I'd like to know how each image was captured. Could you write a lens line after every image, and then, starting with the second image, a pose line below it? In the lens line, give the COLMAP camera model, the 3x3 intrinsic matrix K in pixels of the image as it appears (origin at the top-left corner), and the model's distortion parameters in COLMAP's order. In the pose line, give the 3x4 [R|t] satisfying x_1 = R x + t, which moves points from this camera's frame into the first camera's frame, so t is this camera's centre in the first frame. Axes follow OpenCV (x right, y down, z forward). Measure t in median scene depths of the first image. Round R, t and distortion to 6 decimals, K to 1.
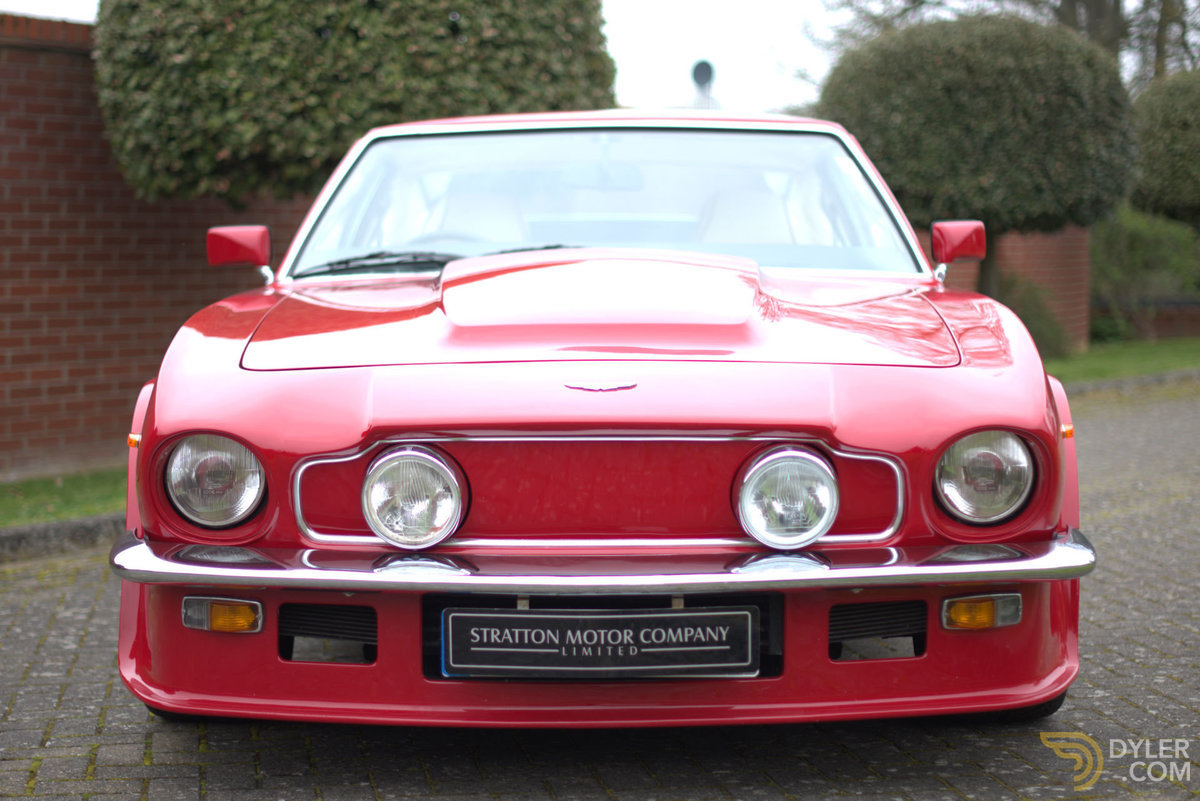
lens RADIAL K [[1945.6, 0, 601.1], [0, 1945.6, 400.6], [0, 0, 1]] dist [-0.106482, 0.000000]
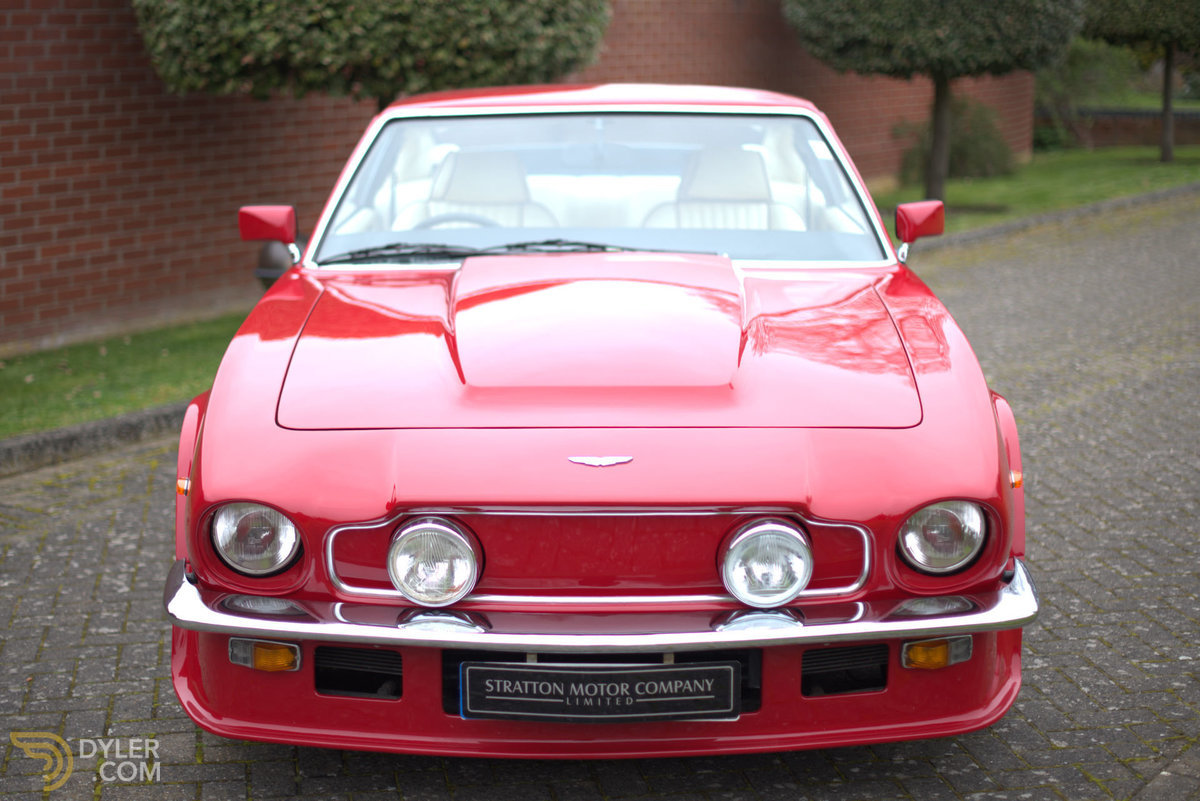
lens RADIAL K [[1755.8, 0, 598.5], [0, 1755.8, 400.3], [0, 0, 1]] dist [-0.101333, 0.000000]
pose [[0.999988, 0.000949, 0.004738, -0.004651], [-0.001388, 0.995621, 0.093475, -0.102872], [-0.004628, -0.093480, 0.995610, -0.000760]]
